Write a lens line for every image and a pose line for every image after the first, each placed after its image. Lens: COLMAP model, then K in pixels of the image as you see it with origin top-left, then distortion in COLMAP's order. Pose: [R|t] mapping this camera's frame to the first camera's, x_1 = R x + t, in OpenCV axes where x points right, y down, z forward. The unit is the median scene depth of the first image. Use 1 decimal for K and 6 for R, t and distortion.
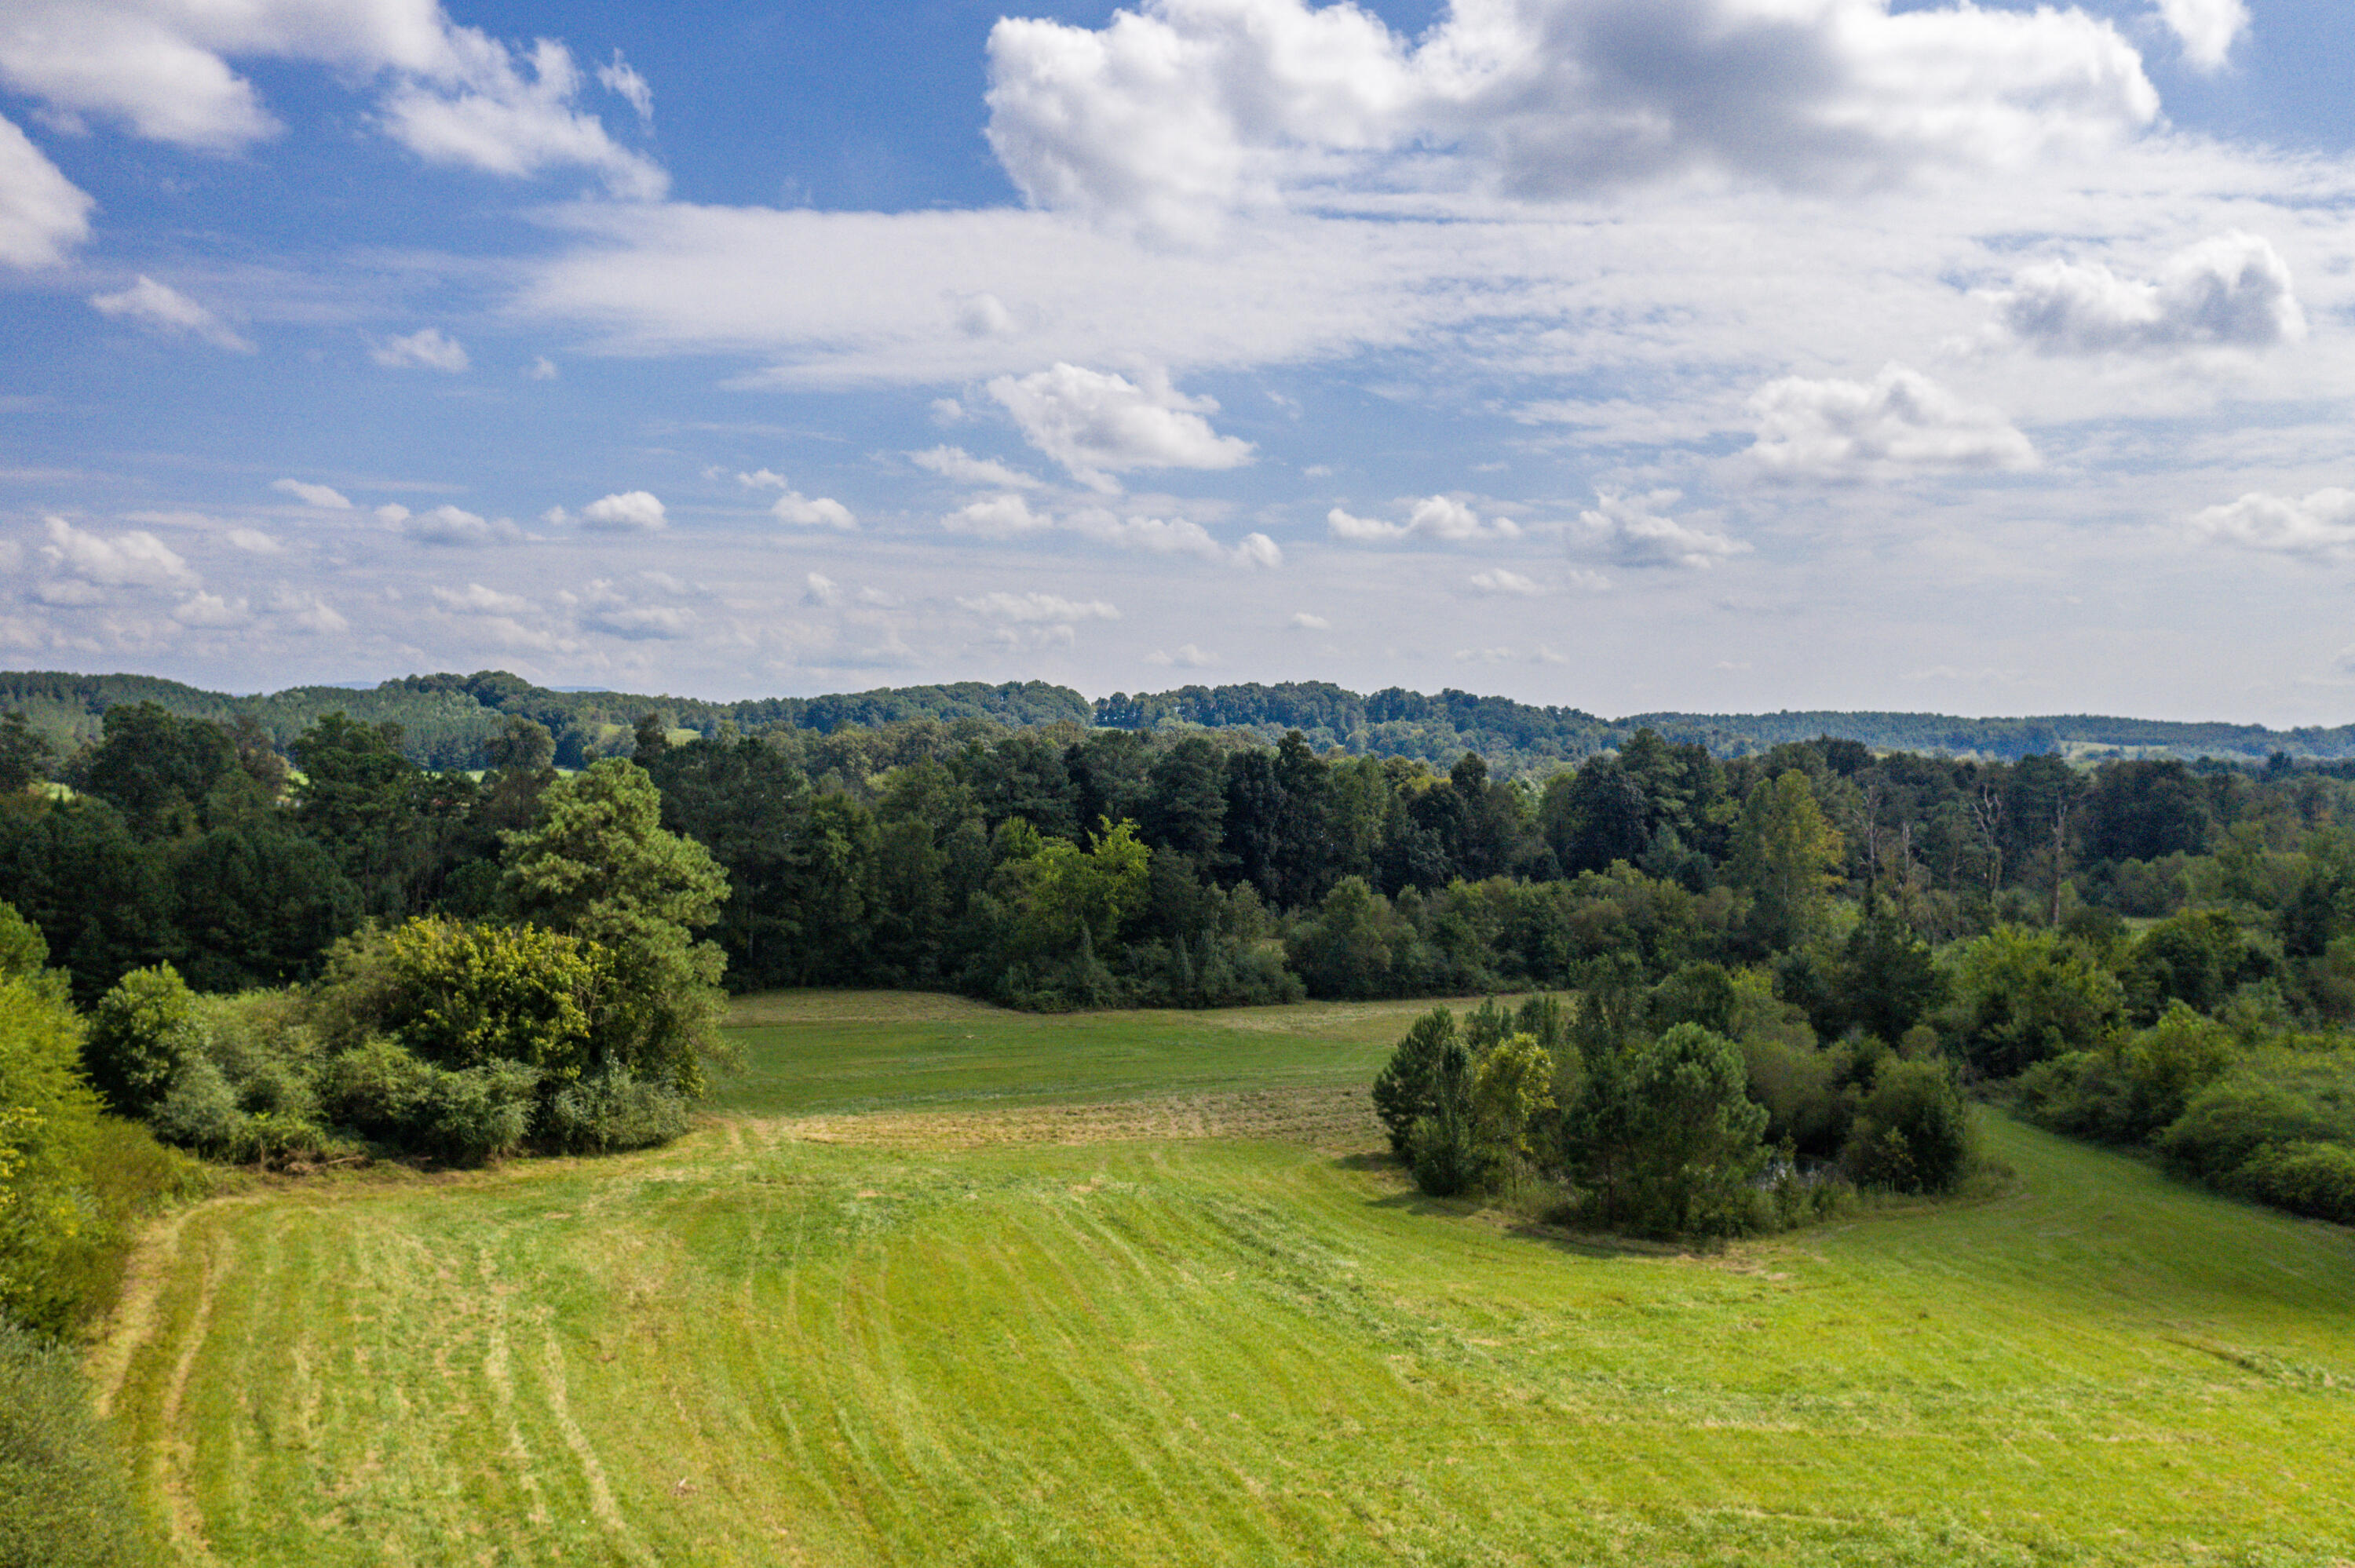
lens RADIAL K [[1865.3, 0, 1173.2], [0, 1865.3, 792.1], [0, 0, 1]] dist [-0.009354, 0.002012]
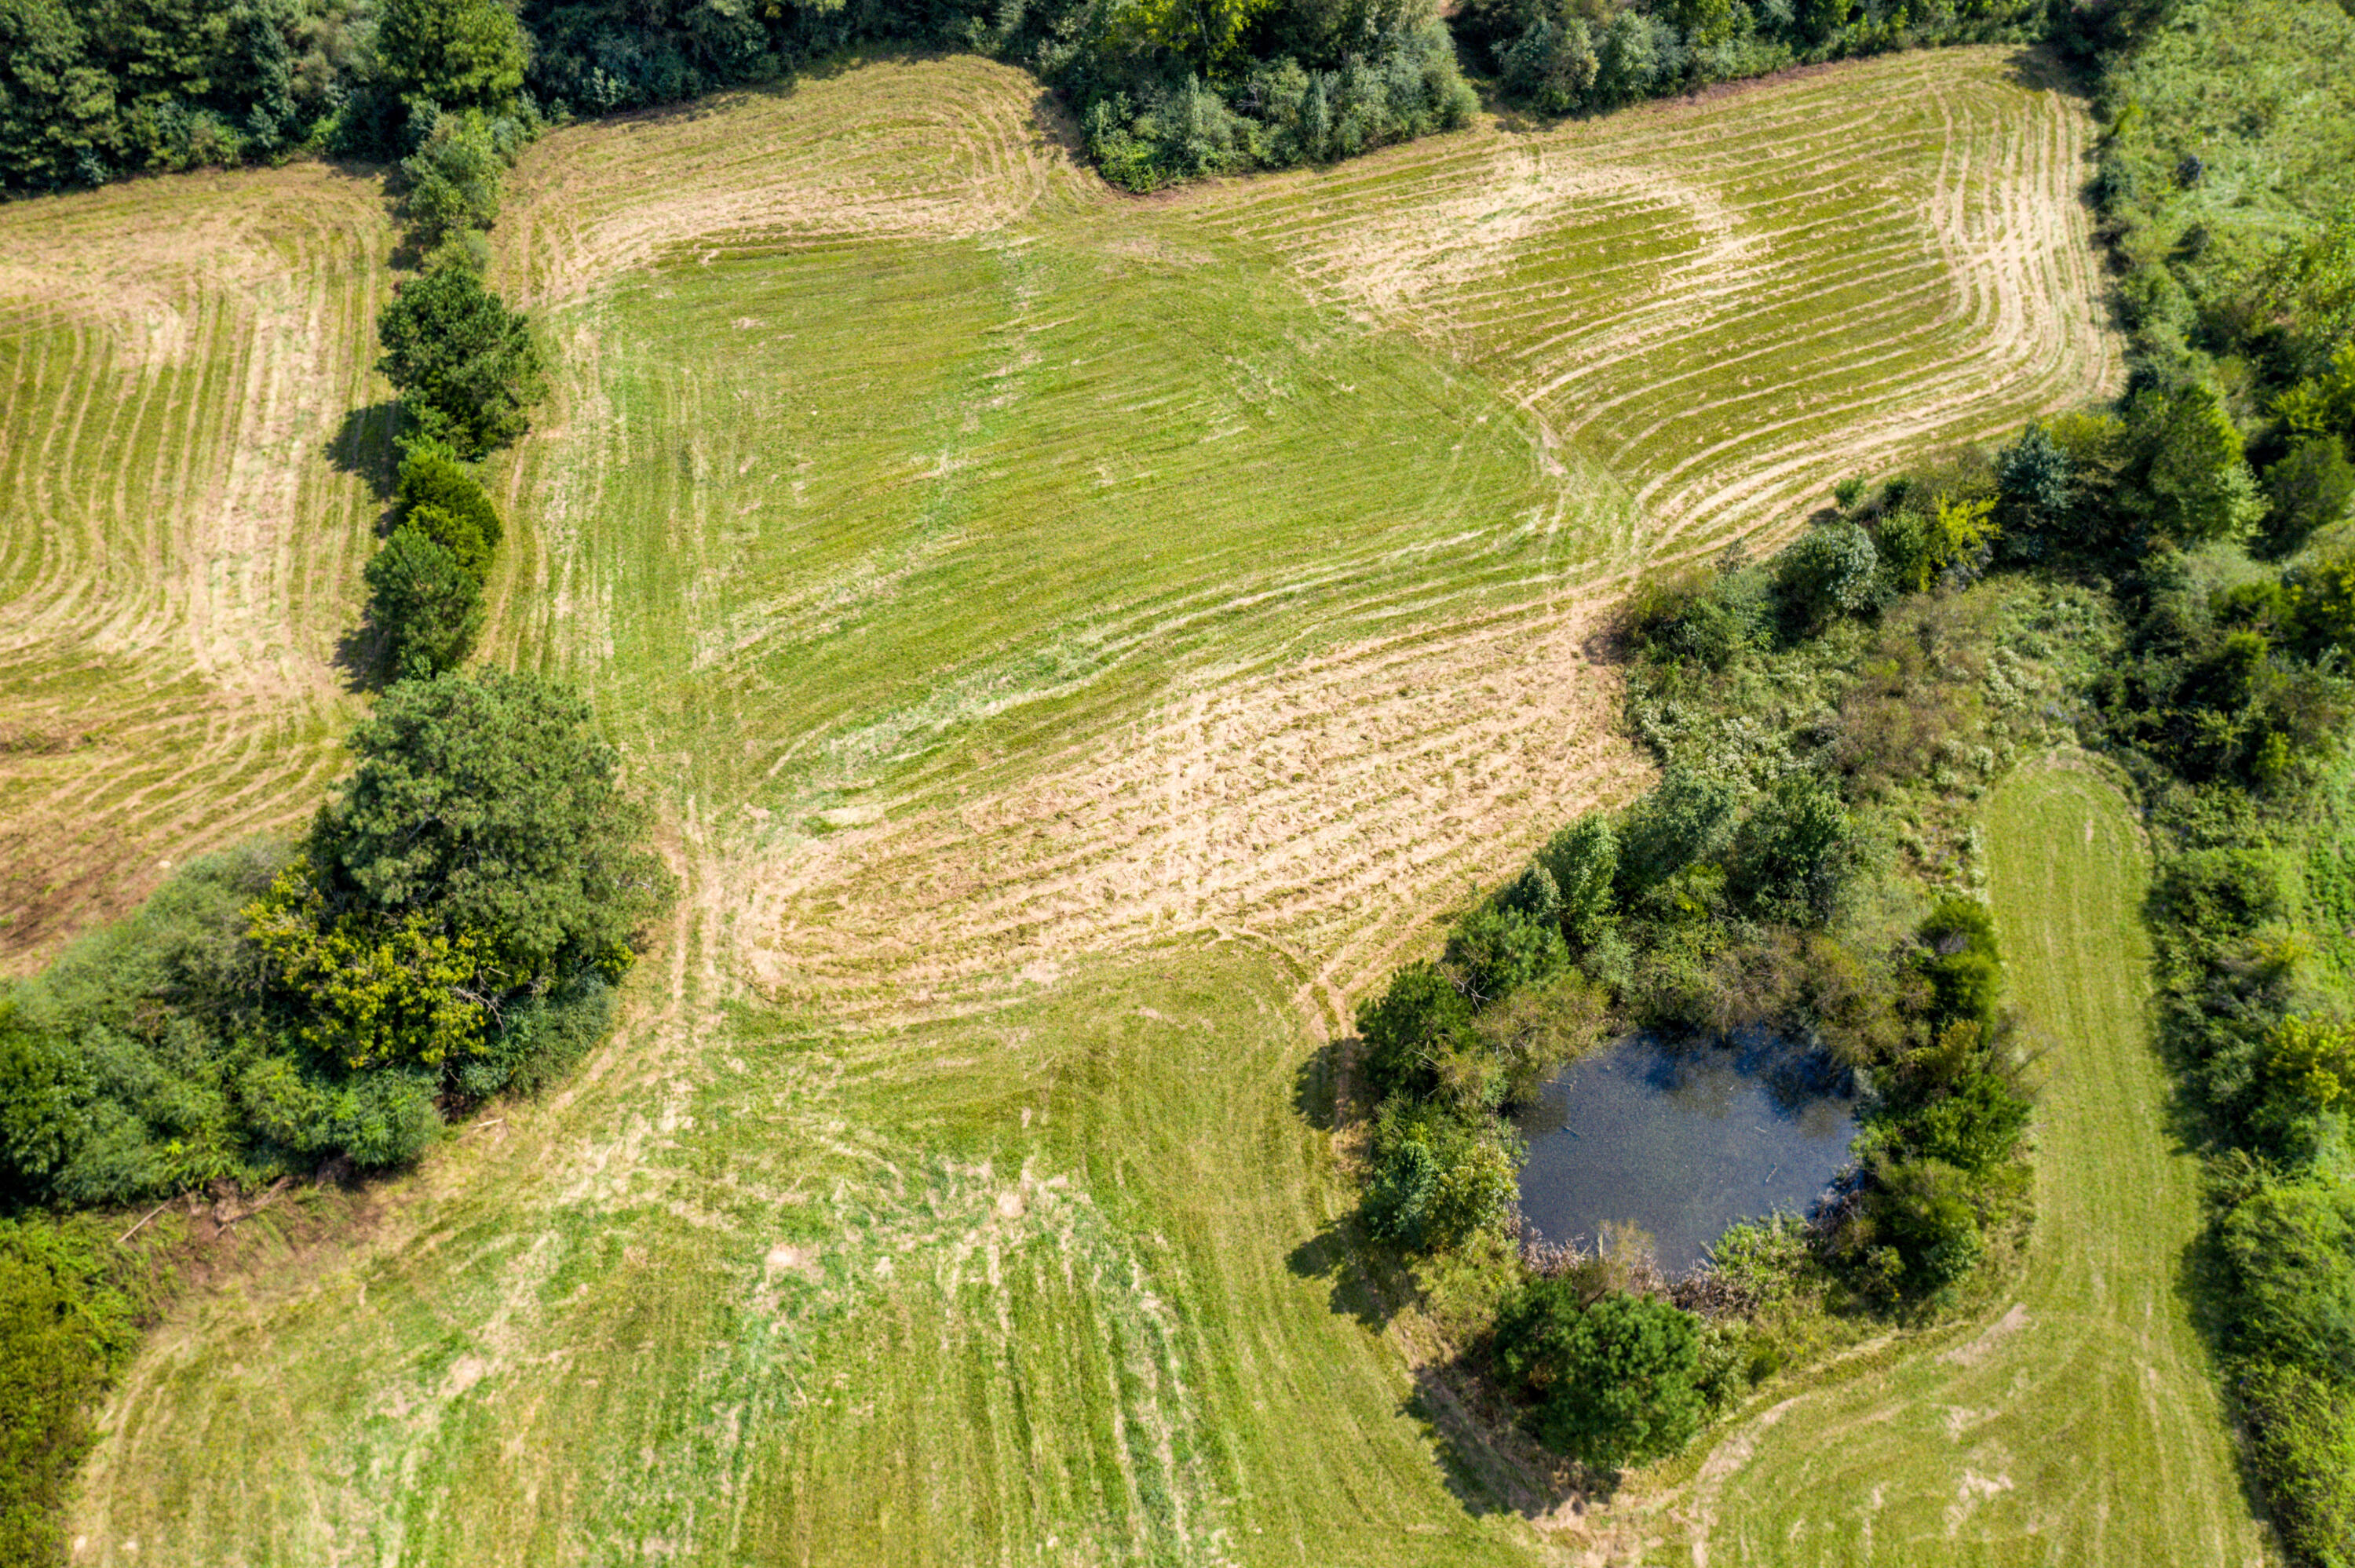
lens RADIAL K [[1865.3, 0, 1176.4], [0, 1865.3, 761.0], [0, 0, 1]] dist [-0.009354, 0.002012]
pose [[0.989597, 0.111233, -0.091245, 0.052222], [-0.001368, 0.641465, 0.767151, -0.356401], [0.143863, -0.759045, 0.634944, 0.300804]]
